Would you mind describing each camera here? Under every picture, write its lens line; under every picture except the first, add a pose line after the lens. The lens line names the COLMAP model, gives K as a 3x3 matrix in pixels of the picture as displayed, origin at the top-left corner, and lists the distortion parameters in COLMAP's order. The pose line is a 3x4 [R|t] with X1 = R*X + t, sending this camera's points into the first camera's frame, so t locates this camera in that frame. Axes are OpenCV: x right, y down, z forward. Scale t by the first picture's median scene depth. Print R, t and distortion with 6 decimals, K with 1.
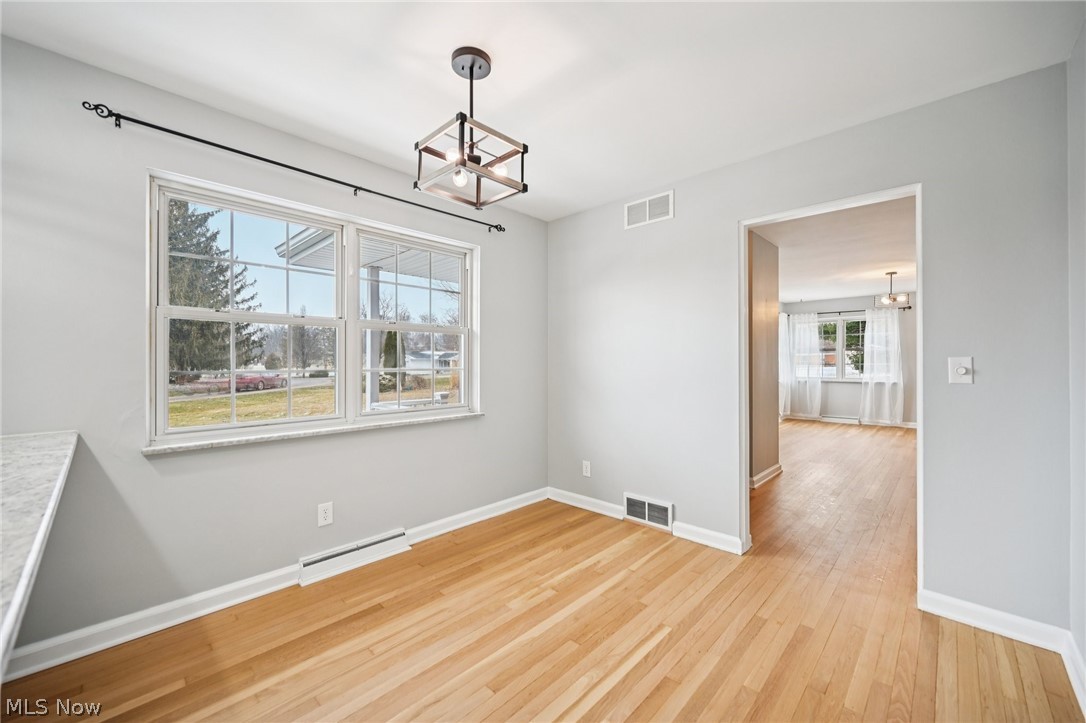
lens RADIAL K [[430.9, 0, 541.7], [0, 430.9, 361.5], [0, 0, 1]] dist [-0.010212, 0.000244]
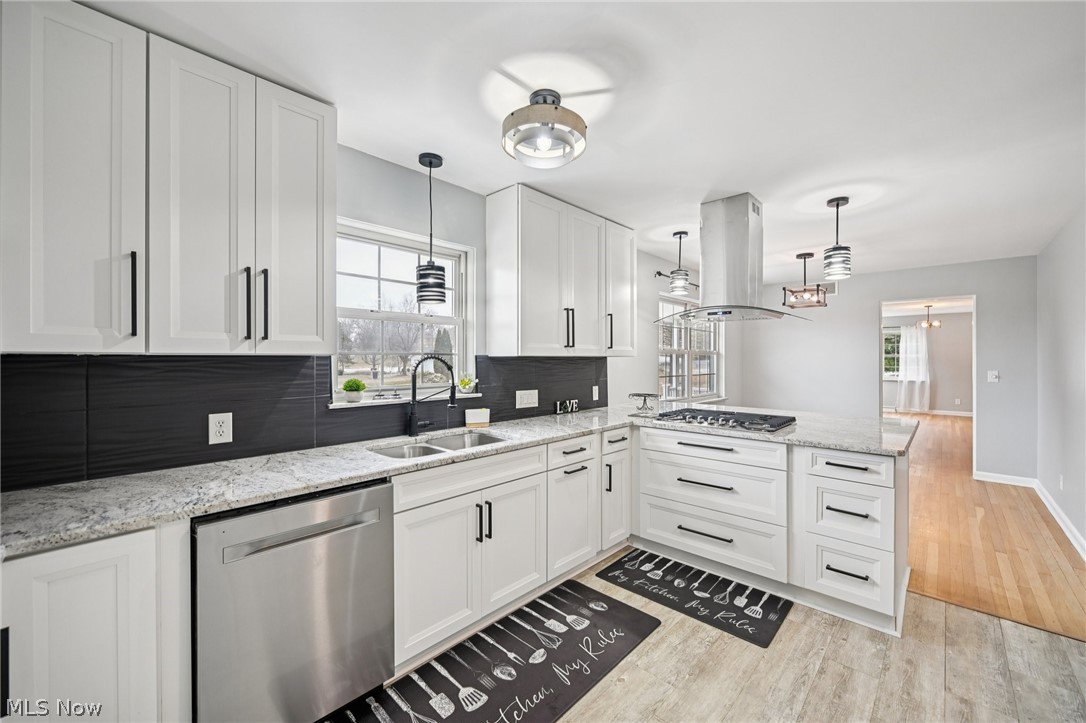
lens RADIAL K [[430.9, 0, 543.3], [0, 430.9, 360.2], [0, 0, 1]] dist [-0.010212, 0.000244]
pose [[0.999950, -0.000719, 0.009961, -0.380897], [0.000711, 0.999999, 0.000826, -0.017984], [-0.009962, -0.000819, 0.999950, -0.332056]]
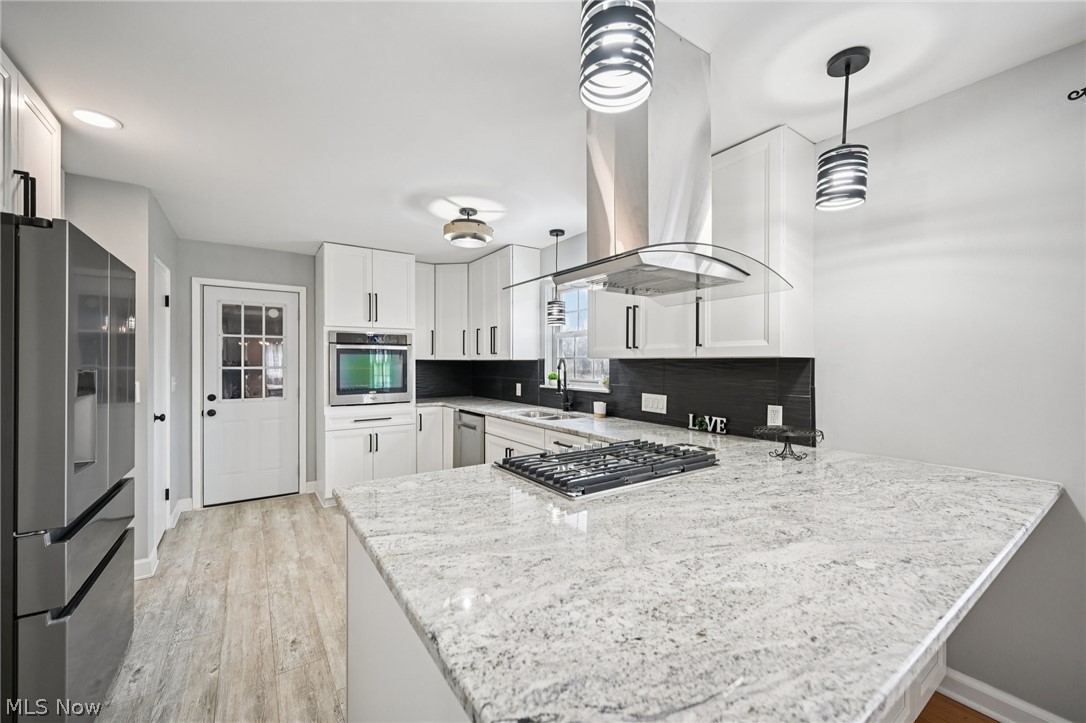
lens RADIAL K [[430.9, 0, 541.7], [0, 430.9, 361.5], [0, 0, 1]] dist [-0.010212, 0.000244]
pose [[-0.195154, -0.000088, -0.980773, 0.536921], [-0.003319, 0.999994, 0.000571, -0.019762], [0.980767, 0.003367, -0.195153, 0.571266]]
